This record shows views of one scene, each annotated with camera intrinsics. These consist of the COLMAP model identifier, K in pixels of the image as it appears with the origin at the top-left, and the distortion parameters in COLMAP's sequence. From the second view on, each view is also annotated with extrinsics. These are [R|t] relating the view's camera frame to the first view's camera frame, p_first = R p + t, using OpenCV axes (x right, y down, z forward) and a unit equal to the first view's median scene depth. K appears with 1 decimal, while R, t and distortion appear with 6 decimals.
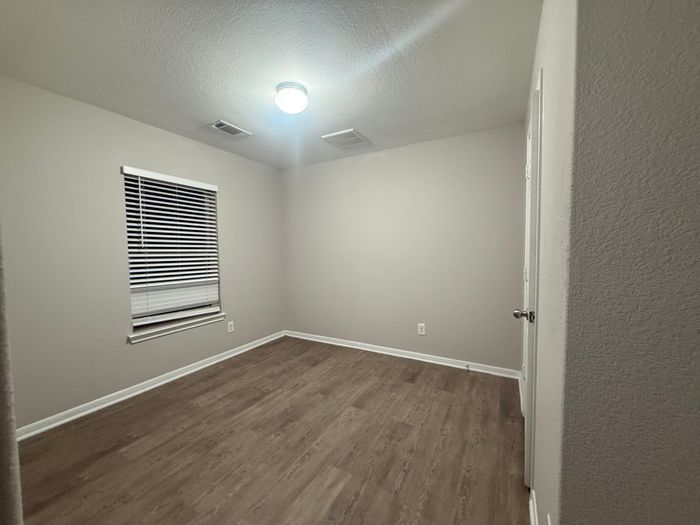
lens RADIAL K [[278.3, 0, 347.4], [0, 278.3, 262.0], [0, 0, 1]] dist [-0.001070, -0.000172]
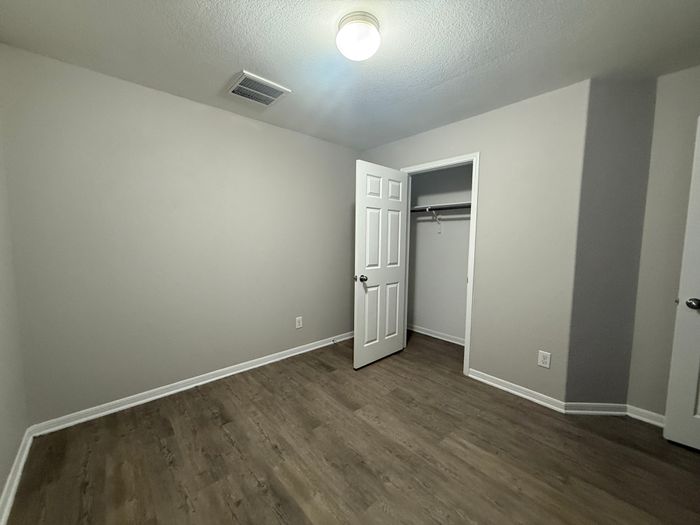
lens RADIAL K [[280.8, 0, 362.6], [0, 280.8, 259.7], [0, 0, 1]] dist [-0.009360, -0.000002]
pose [[0.307761, -0.062481, 0.949410, -0.733482], [0.039652, 0.997817, 0.052814, -0.017677], [-0.950637, 0.021392, 0.309567, 0.619410]]
